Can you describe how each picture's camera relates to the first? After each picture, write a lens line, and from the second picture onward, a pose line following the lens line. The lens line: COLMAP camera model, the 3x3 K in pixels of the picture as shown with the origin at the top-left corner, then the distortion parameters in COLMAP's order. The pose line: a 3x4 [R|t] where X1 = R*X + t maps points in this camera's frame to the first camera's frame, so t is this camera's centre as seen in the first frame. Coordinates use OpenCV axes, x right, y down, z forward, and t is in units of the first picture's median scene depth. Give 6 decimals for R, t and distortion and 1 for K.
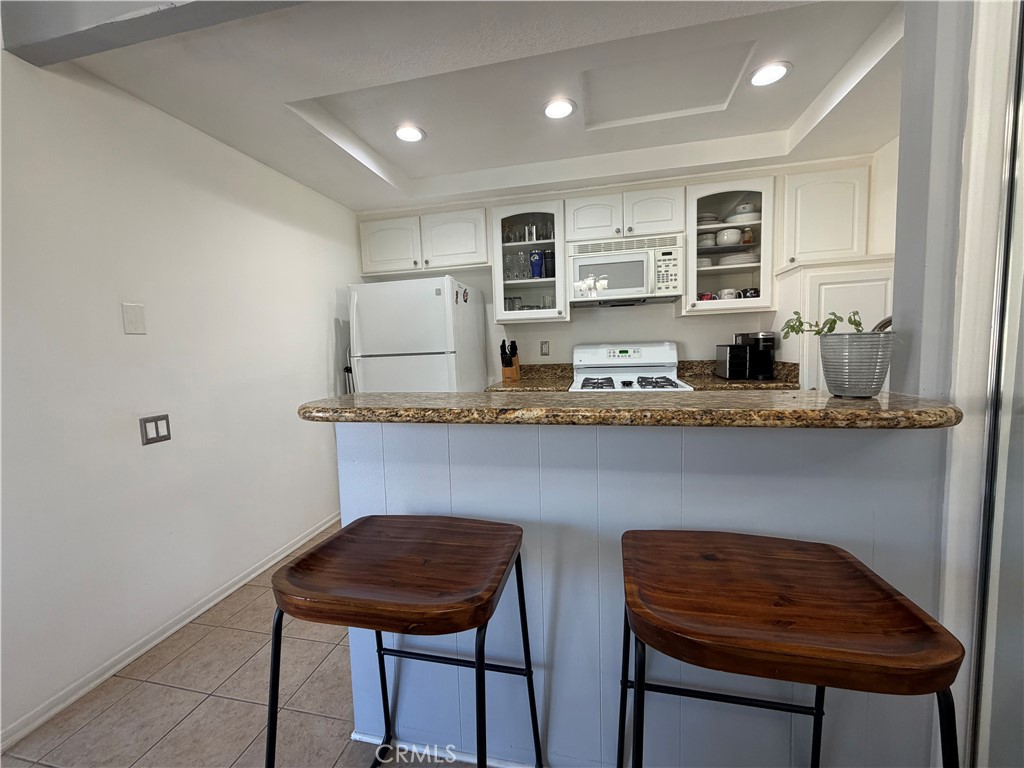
lens RADIAL K [[409.1, 0, 512.6], [0, 409.1, 382.3], [0, 0, 1]] dist [0.003197, 0.000130]
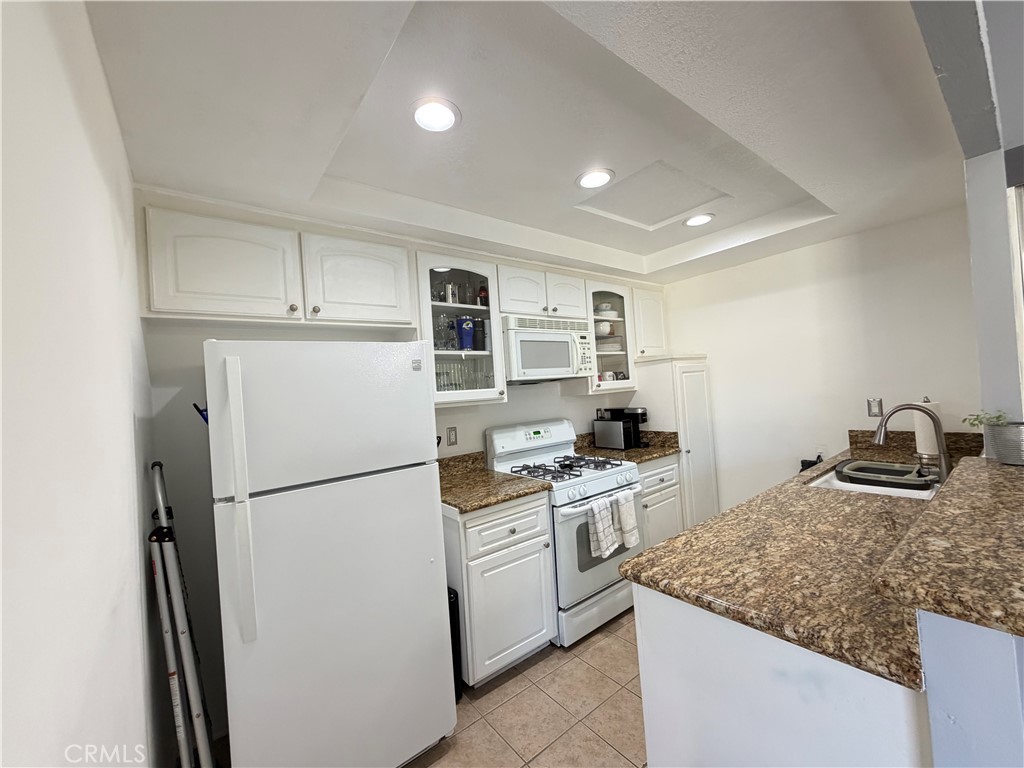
lens RADIAL K [[409.1, 0, 511.8], [0, 409.1, 384.2], [0, 0, 1]] dist [0.003197, 0.000130]
pose [[0.641463, 0.003023, 0.767148, -0.516652], [0.111522, 0.989002, -0.097148, -0.106297], [-0.759005, 0.147871, 0.634071, 0.458786]]
